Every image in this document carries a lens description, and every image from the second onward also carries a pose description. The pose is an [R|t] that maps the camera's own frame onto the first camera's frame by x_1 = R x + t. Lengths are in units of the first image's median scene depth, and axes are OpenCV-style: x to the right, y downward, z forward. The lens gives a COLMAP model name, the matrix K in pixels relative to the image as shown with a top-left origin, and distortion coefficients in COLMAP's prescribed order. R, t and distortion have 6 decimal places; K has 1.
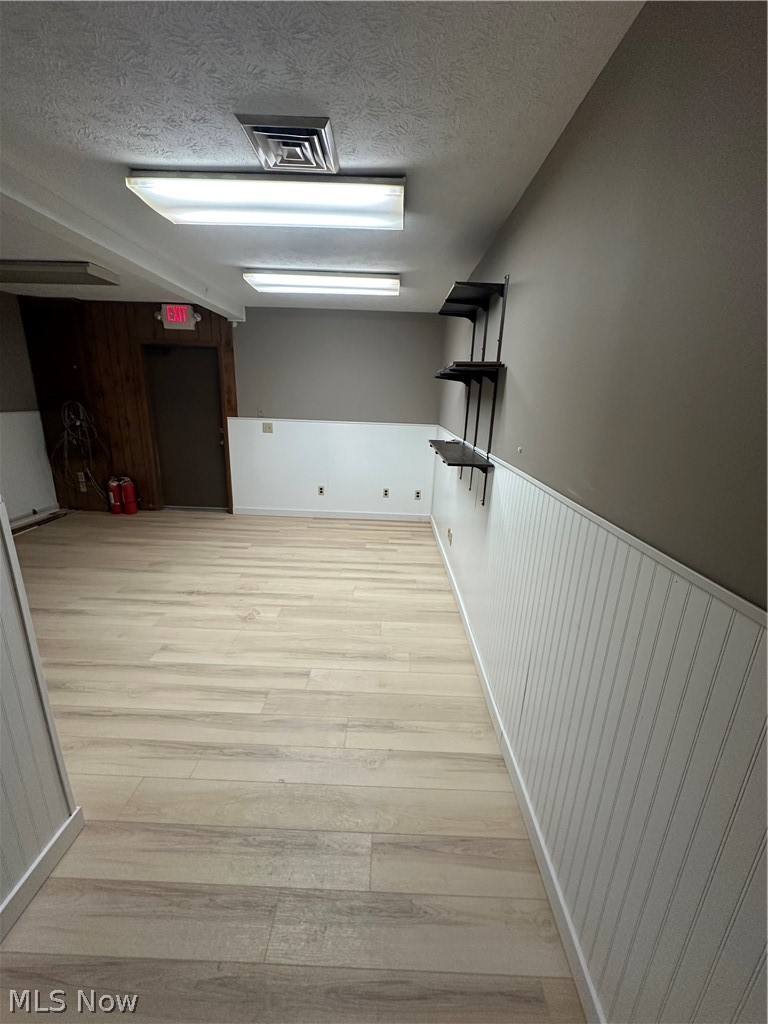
lens RADIAL K [[409.1, 0, 384.2], [0, 409.1, 515.4], [0, 0, 1]] dist [-0.003835, -0.000201]
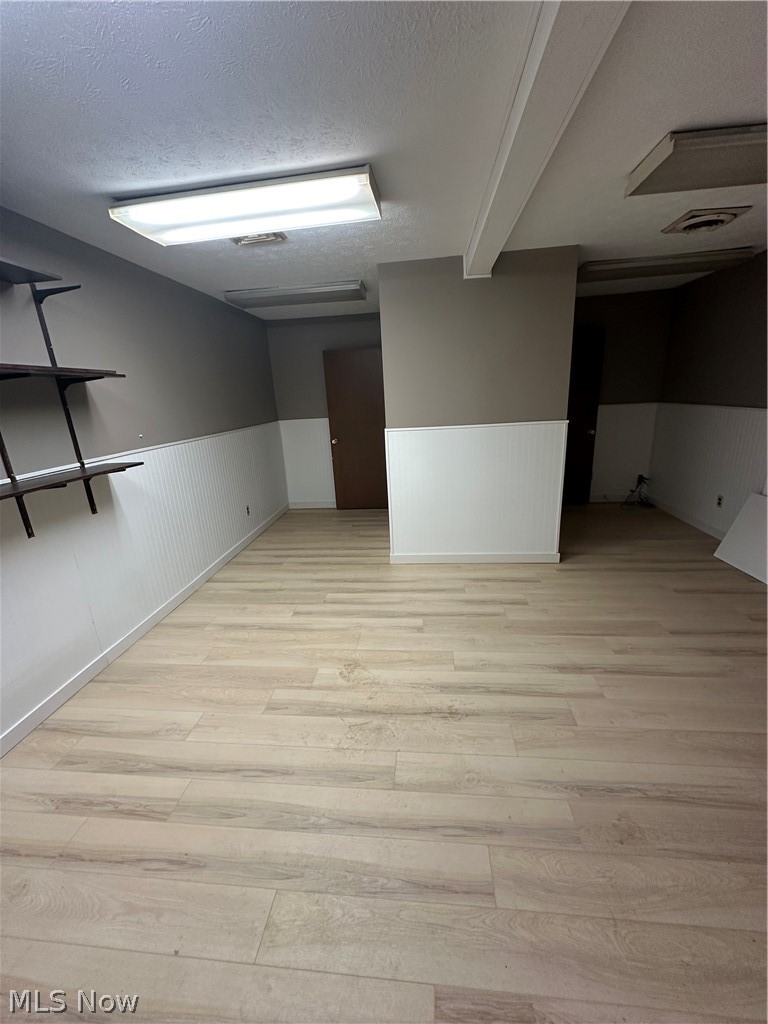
lens RADIAL K [[409.1, 0, 384.1], [0, 409.1, 514.2], [0, 0, 1]] dist [-0.003835, -0.000201]
pose [[-0.996267, -0.008756, 0.085877, -0.458840], [0.039003, 0.841848, 0.538303, -0.448061], [-0.077009, 0.539643, -0.838364, 1.501901]]
